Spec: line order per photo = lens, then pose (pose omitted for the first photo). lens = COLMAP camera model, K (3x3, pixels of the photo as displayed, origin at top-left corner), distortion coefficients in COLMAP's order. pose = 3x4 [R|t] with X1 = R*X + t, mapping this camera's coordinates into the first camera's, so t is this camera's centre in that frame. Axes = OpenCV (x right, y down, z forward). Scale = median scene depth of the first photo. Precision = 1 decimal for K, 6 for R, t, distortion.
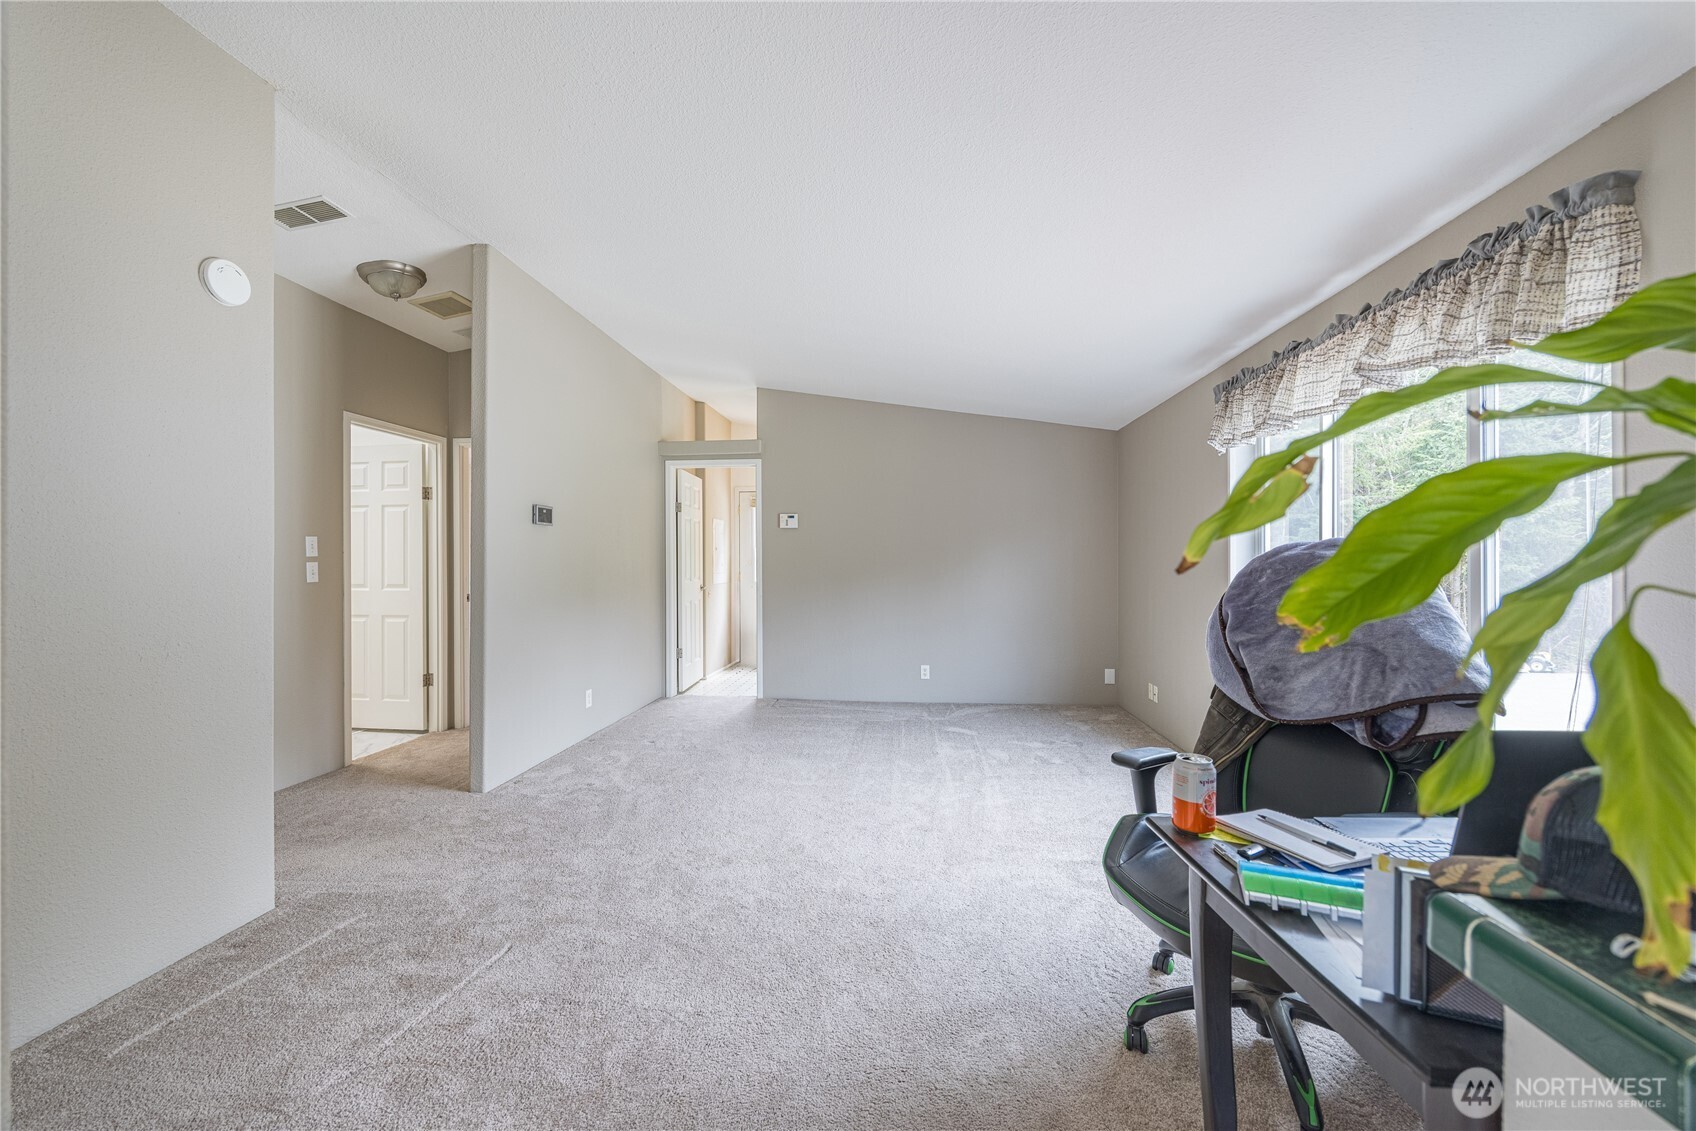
lens RADIAL K [[665.8, 0, 846.8], [0, 665.8, 566.5], [0, 0, 1]] dist [-0.001597, 0.000152]
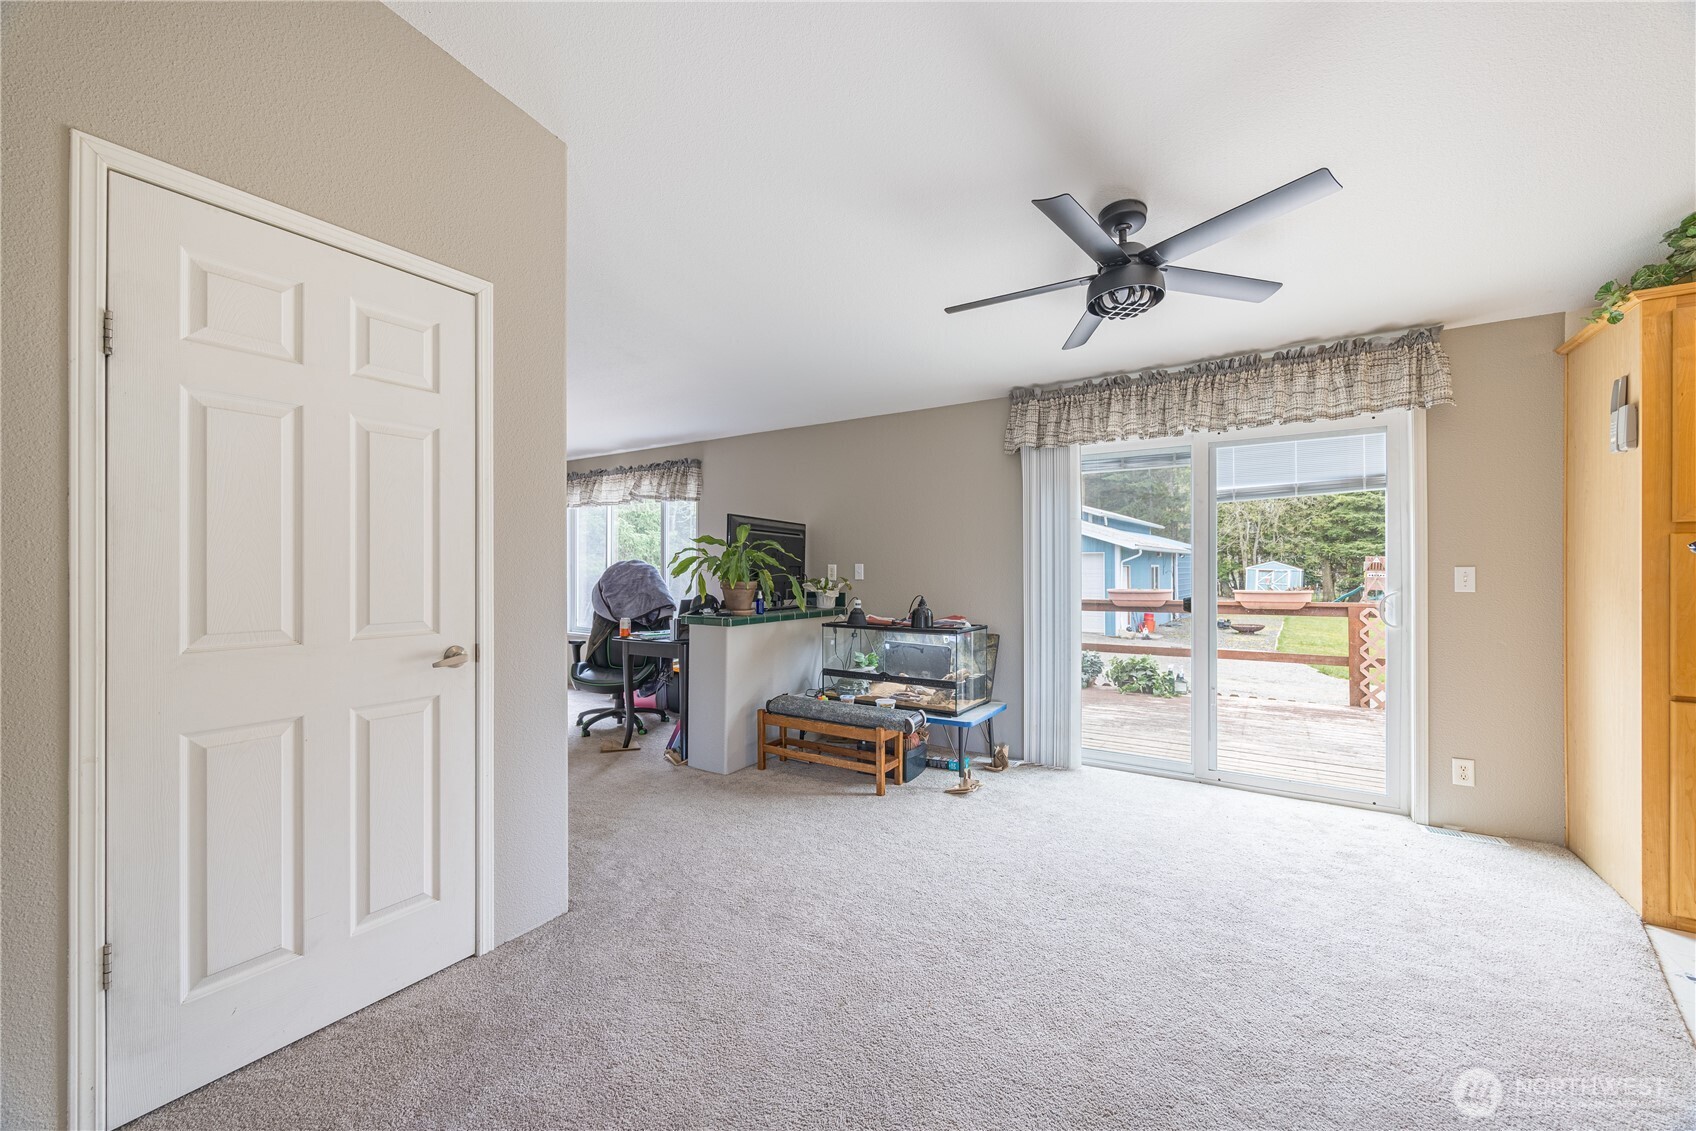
lens RADIAL K [[665.8, 0, 848.6], [0, 665.8, 568.6], [0, 0, 1]] dist [-0.001597, 0.000152]
pose [[0.466751, 0.001800, 0.884387, -1.449776], [0.001526, 0.999995, -0.002841, 0.007636], [-0.884387, 0.002676, 0.466746, -1.237964]]
